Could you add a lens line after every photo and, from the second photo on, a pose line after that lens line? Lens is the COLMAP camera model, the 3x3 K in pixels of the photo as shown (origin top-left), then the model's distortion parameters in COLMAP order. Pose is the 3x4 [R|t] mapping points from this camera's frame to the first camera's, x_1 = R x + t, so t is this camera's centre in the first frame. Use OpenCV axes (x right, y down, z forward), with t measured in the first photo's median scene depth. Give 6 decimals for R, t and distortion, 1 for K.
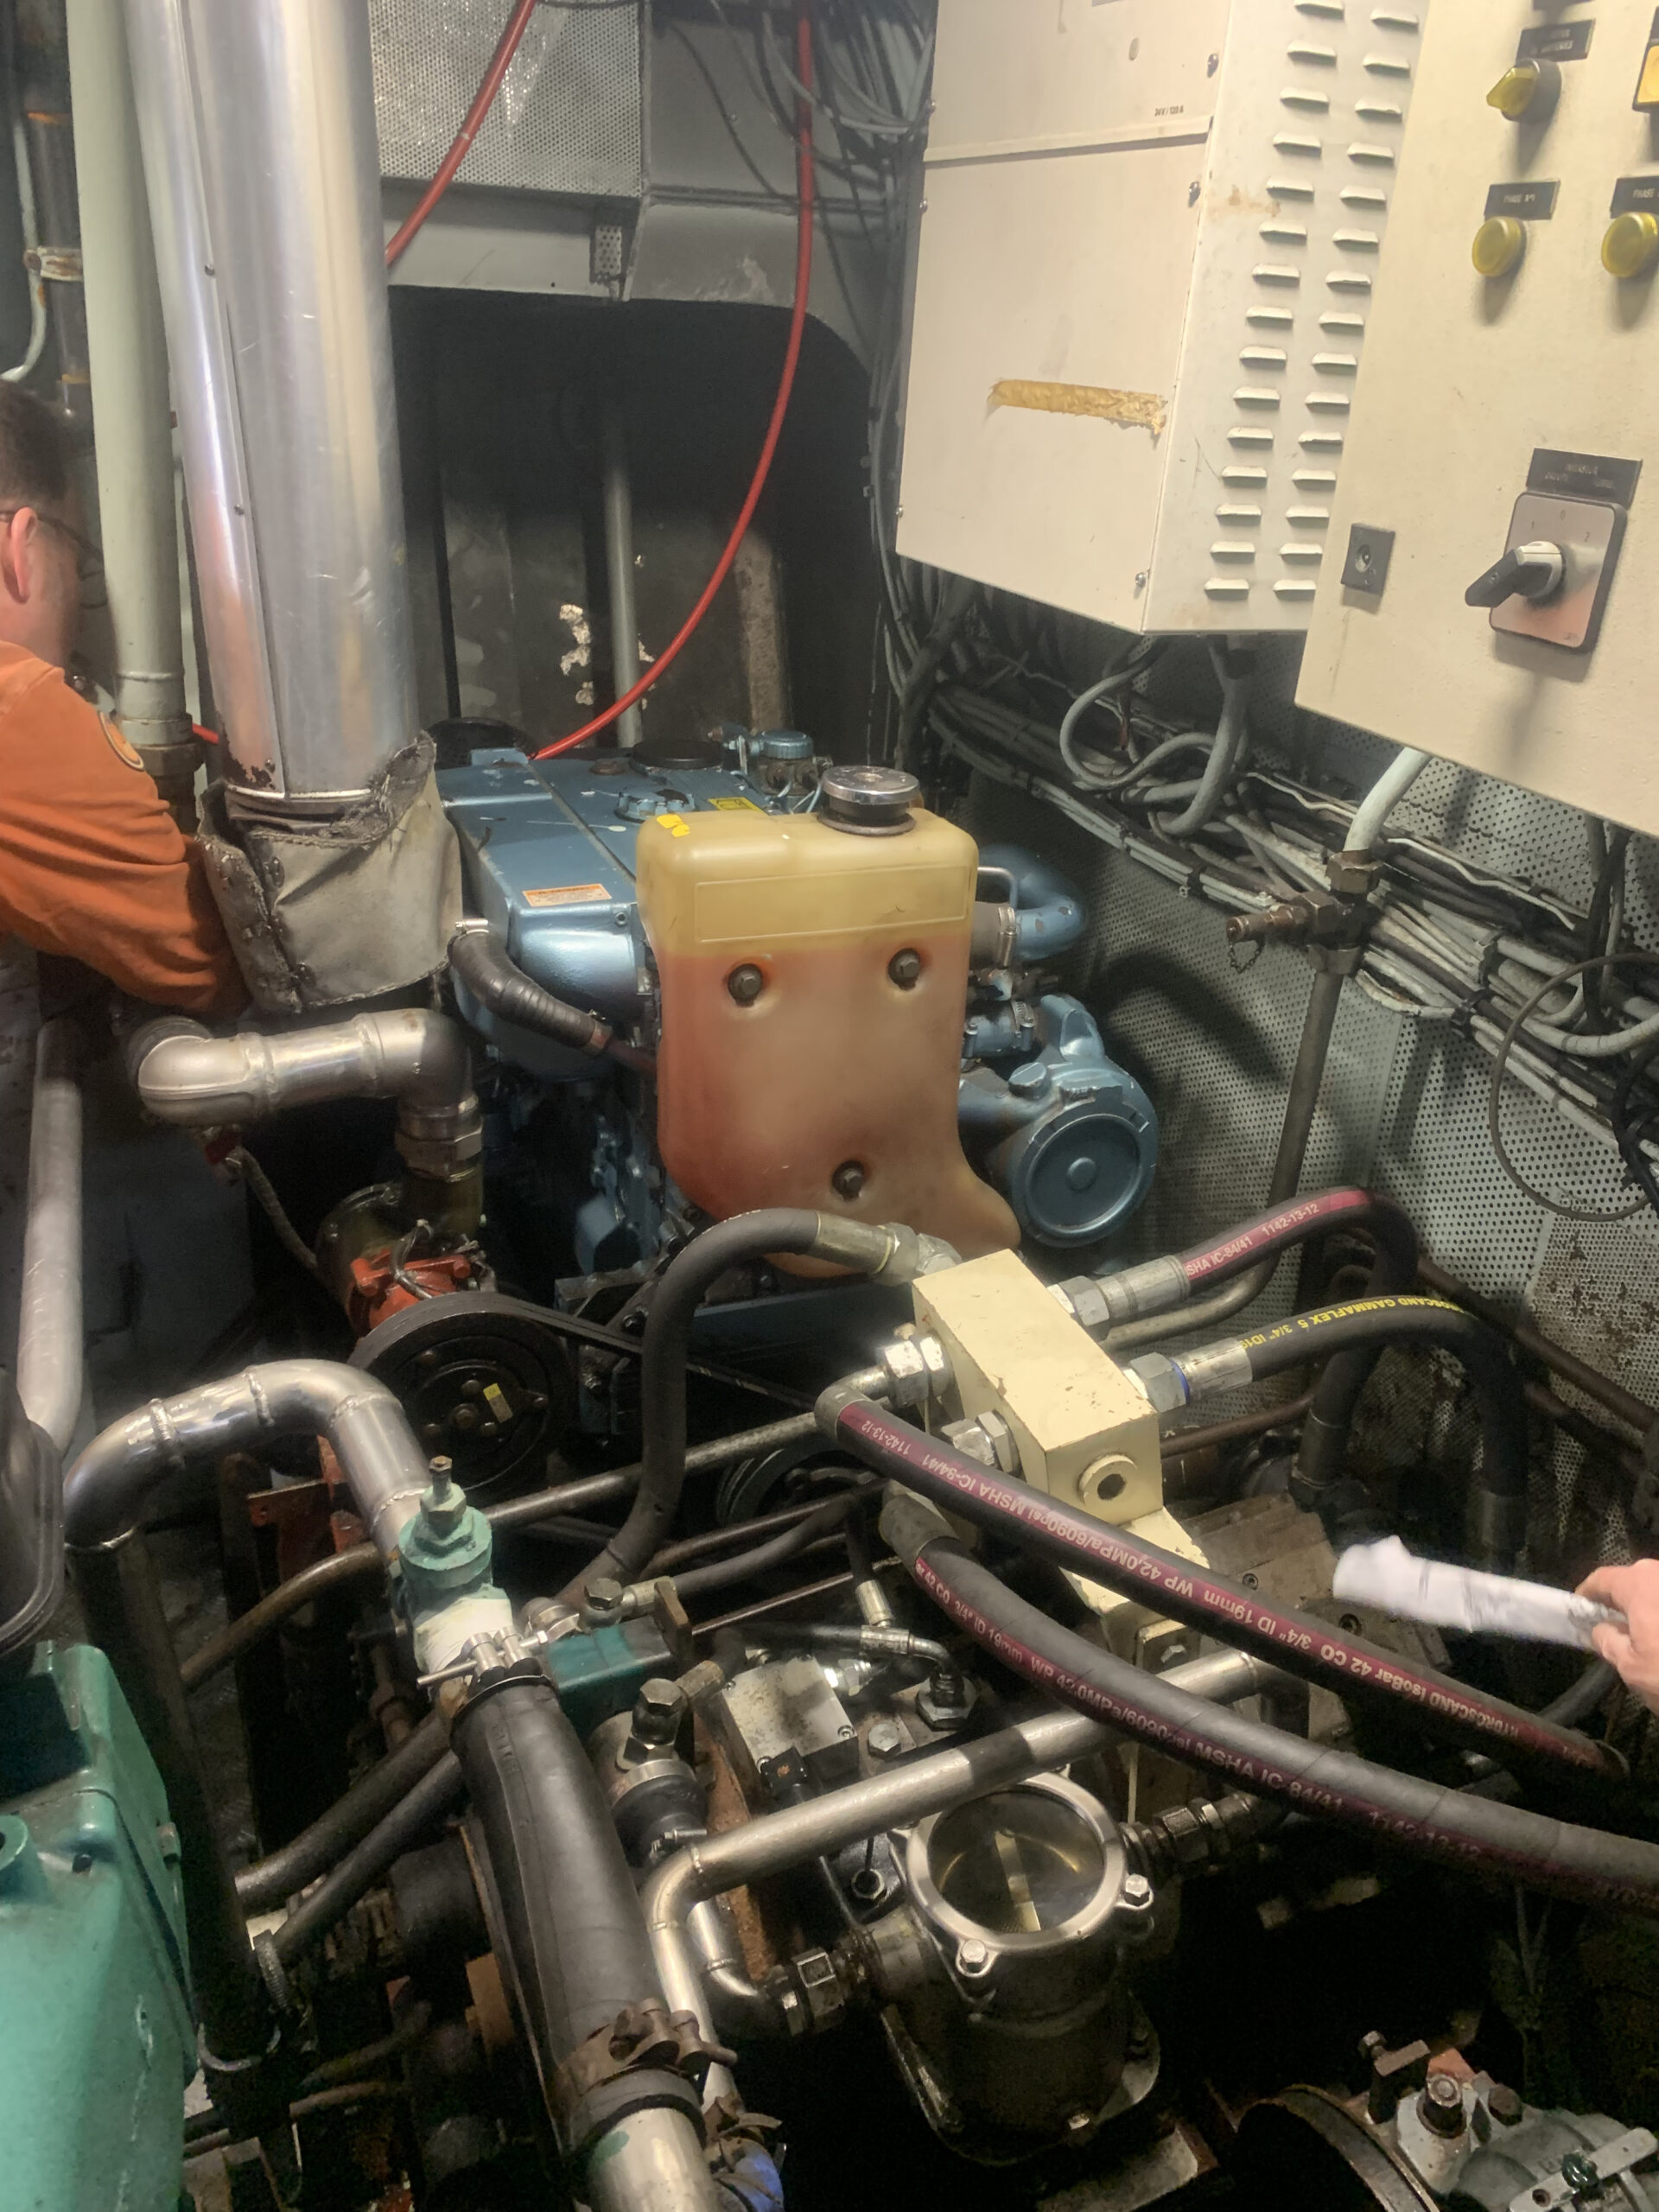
lens RADIAL K [[1690.8, 0, 832.4], [0, 1690.8, 1124.7], [0, 0, 1]] dist [0.053844, -0.085095]
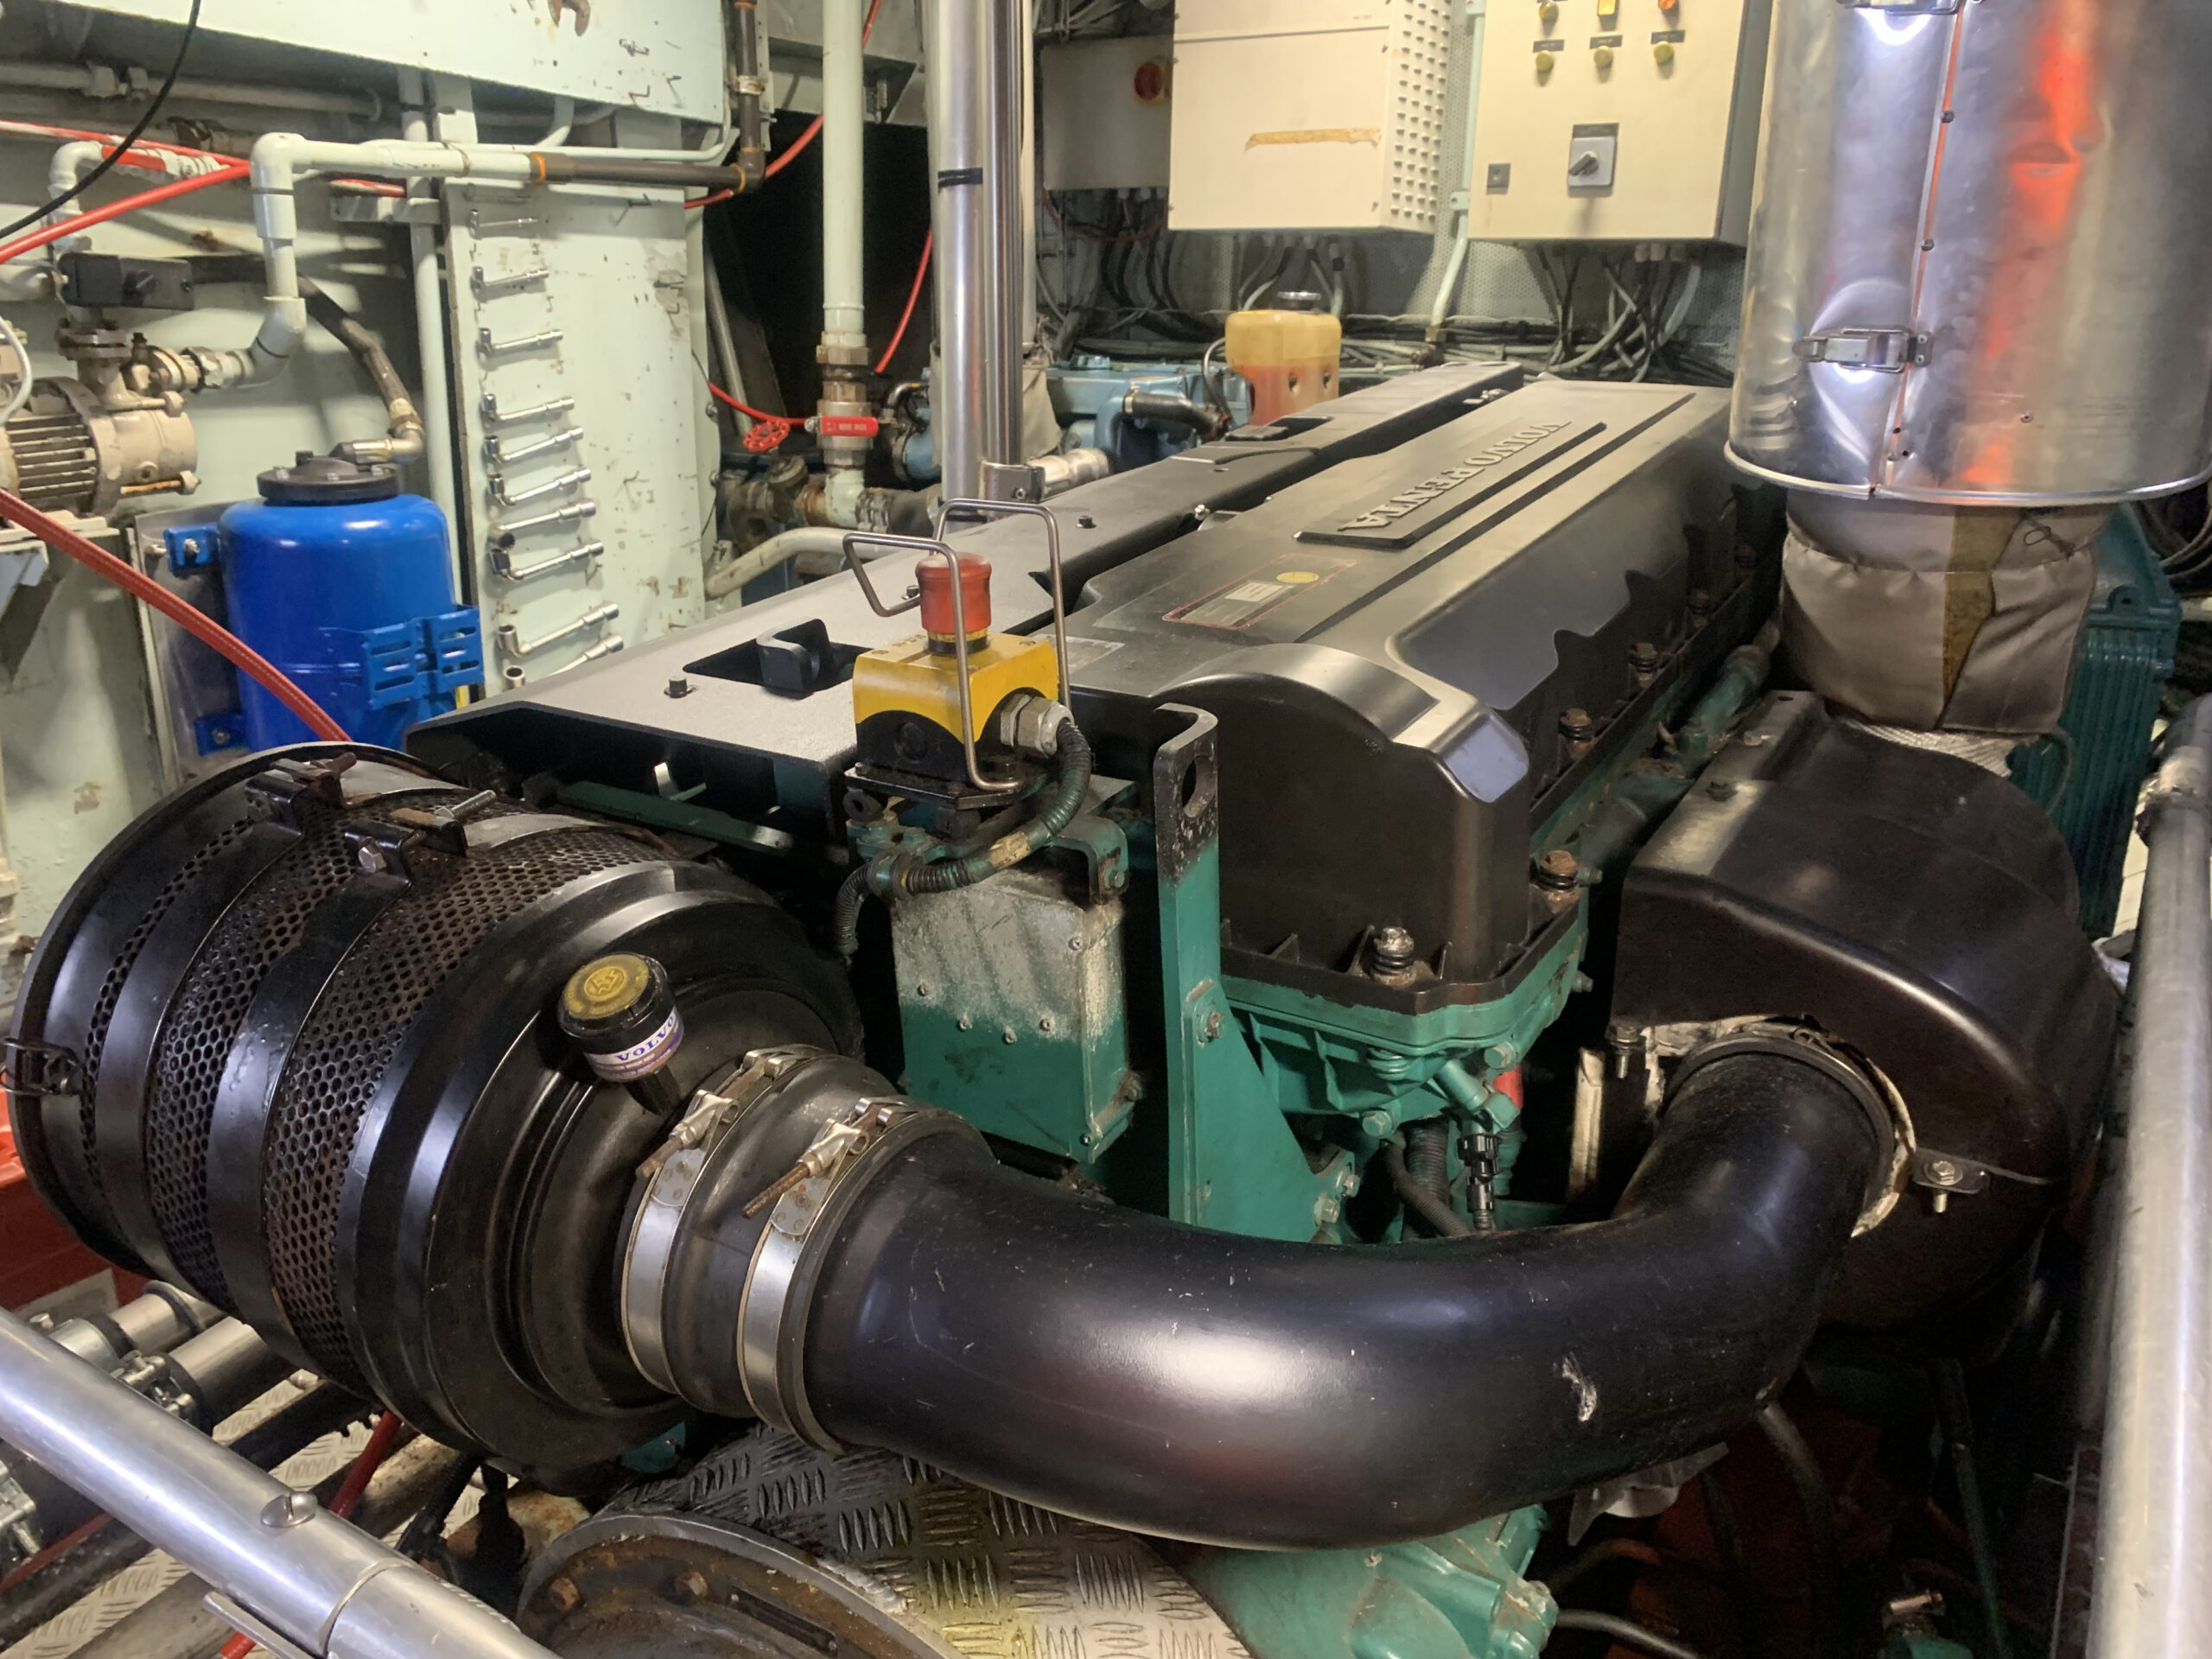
lens RADIAL K [[1708.2, 0, 1117.4], [0, 1708.2, 818.6], [0, 0, 1]] dist [0.004092, 0.008375]
pose [[0.805323, -0.222083, 0.549668, -1.612604], [0.289230, 0.956533, -0.037284, 0.485917], [-0.517496, 0.189006, 0.834551, -0.645006]]
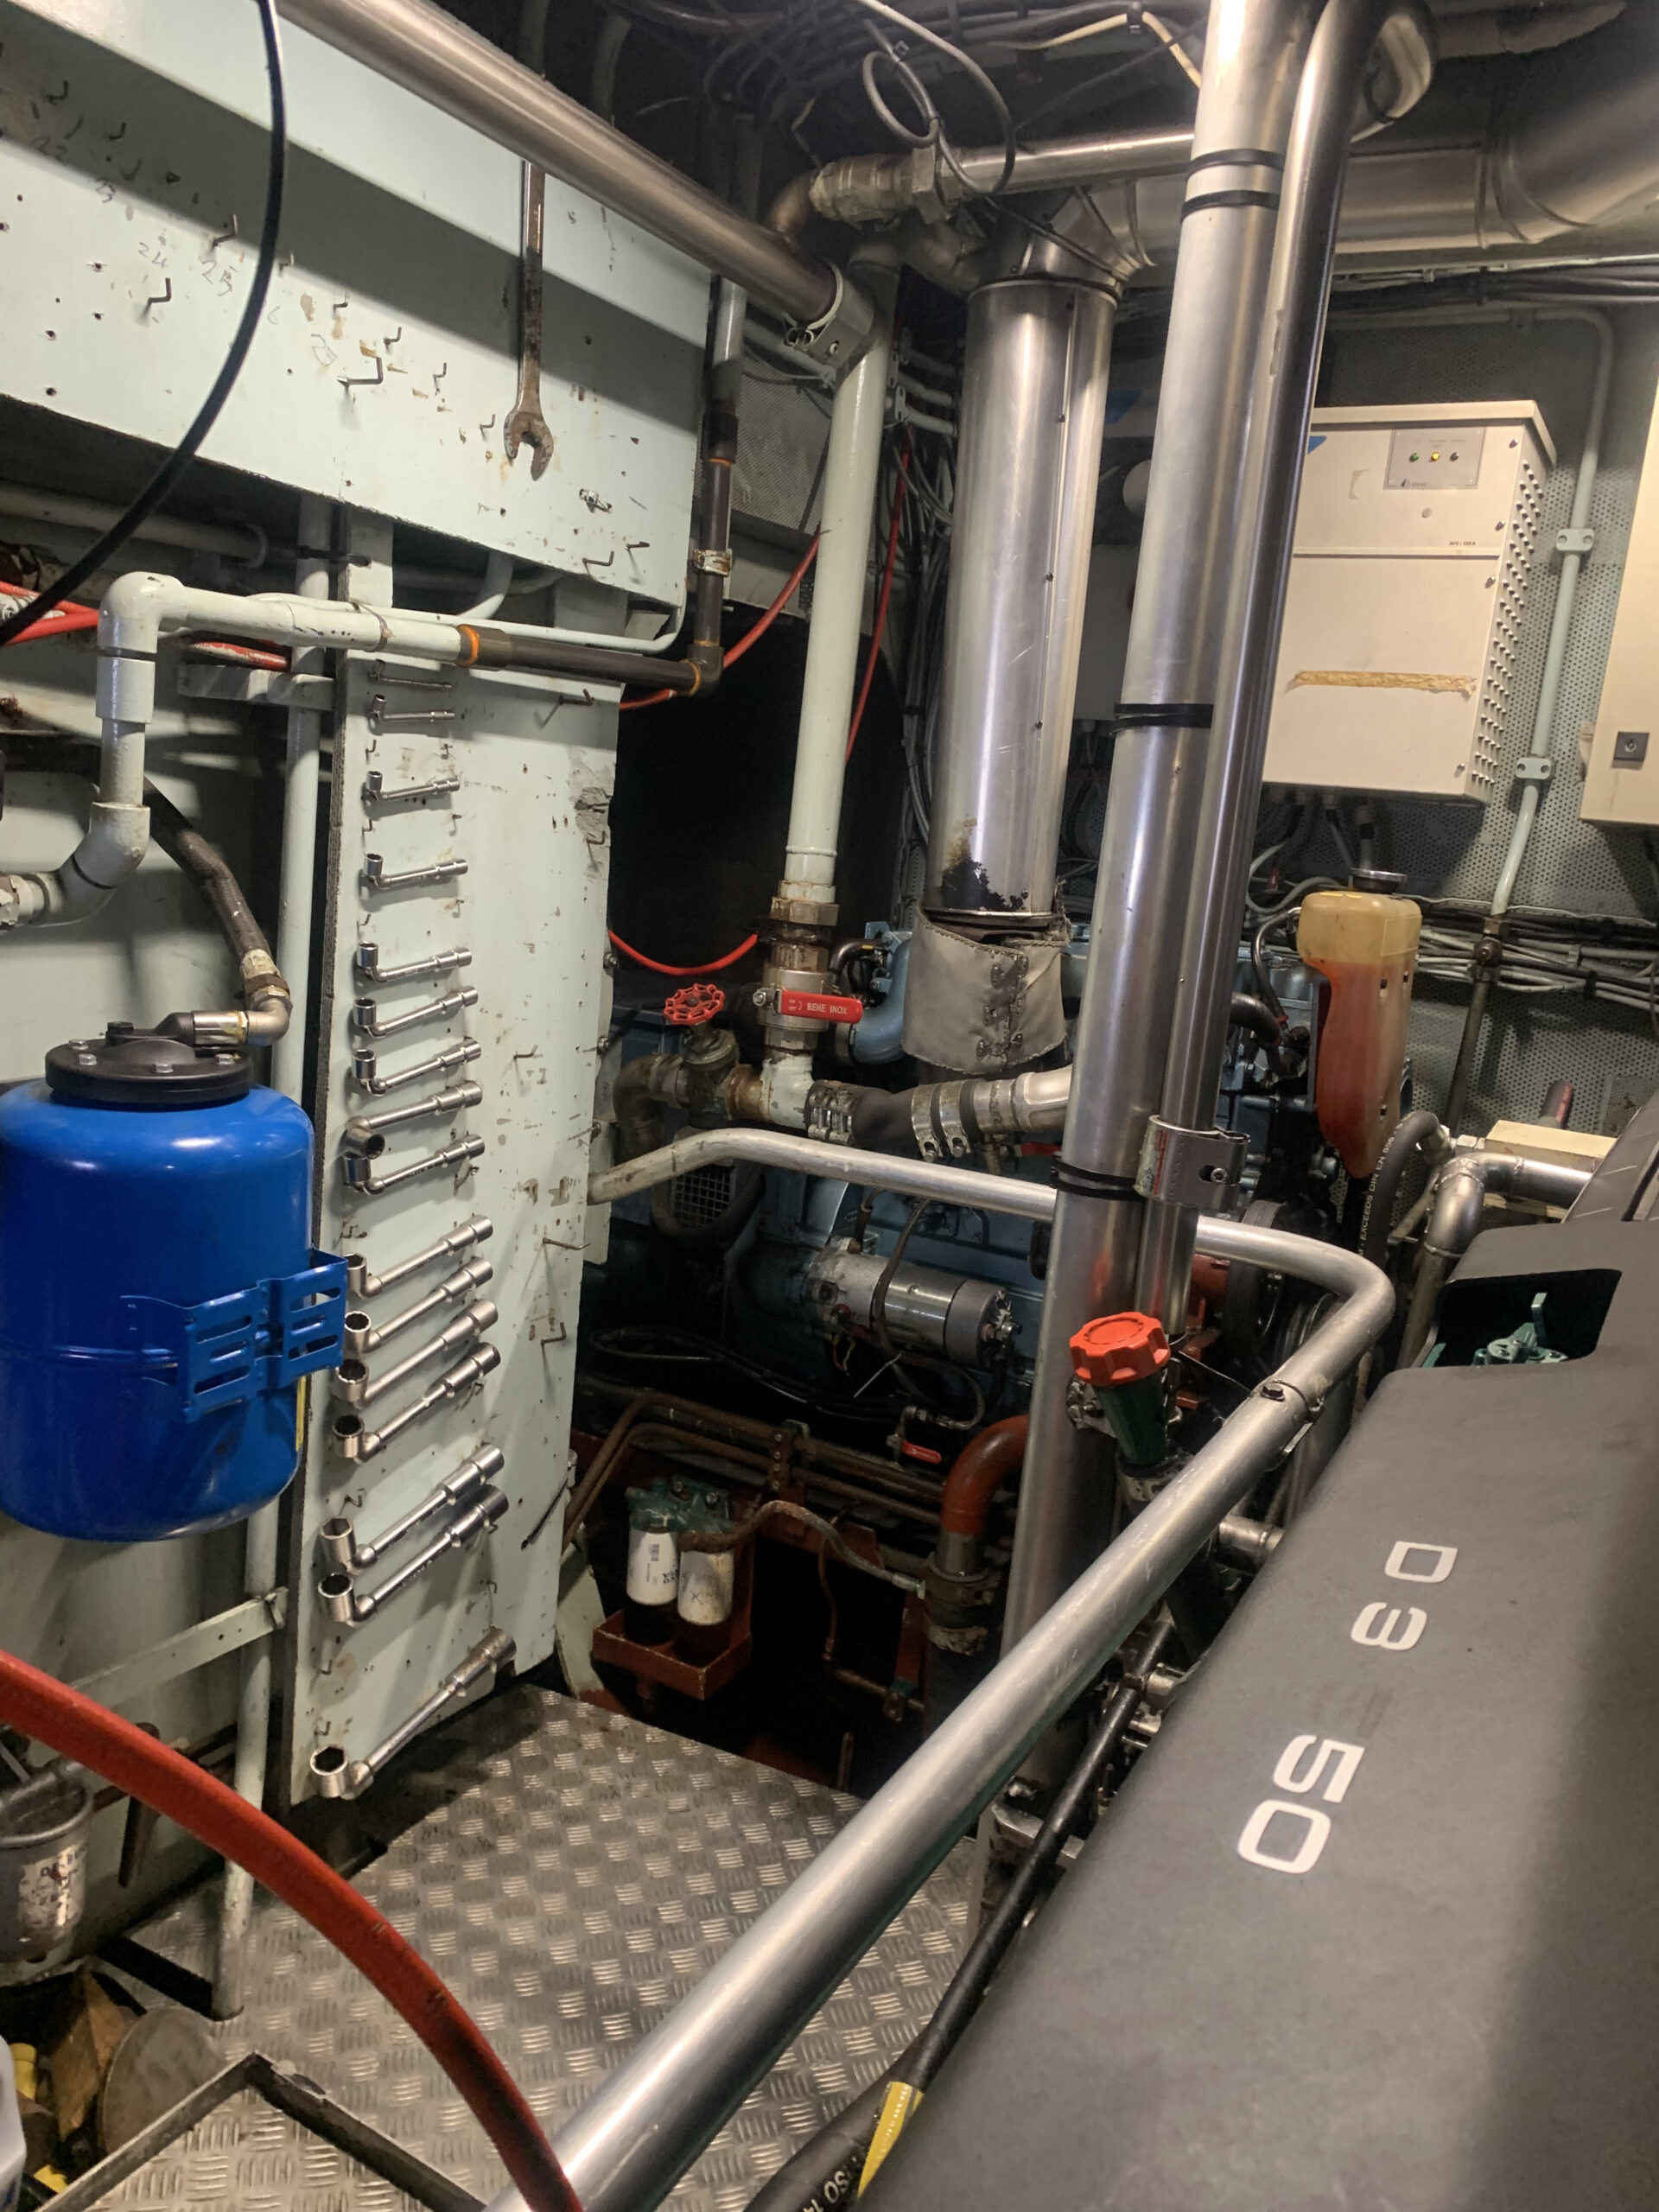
lens RADIAL K [[1690.8, 0, 832.4], [0, 1690.8, 1124.7], [0, 0, 1]] dist [0.053844, -0.085095]
pose [[0.793839, -0.108253, 0.598416, -1.559381], [0.227427, 0.965472, -0.127045, 0.147906], [-0.564001, 0.236949, 0.791049, -0.016216]]
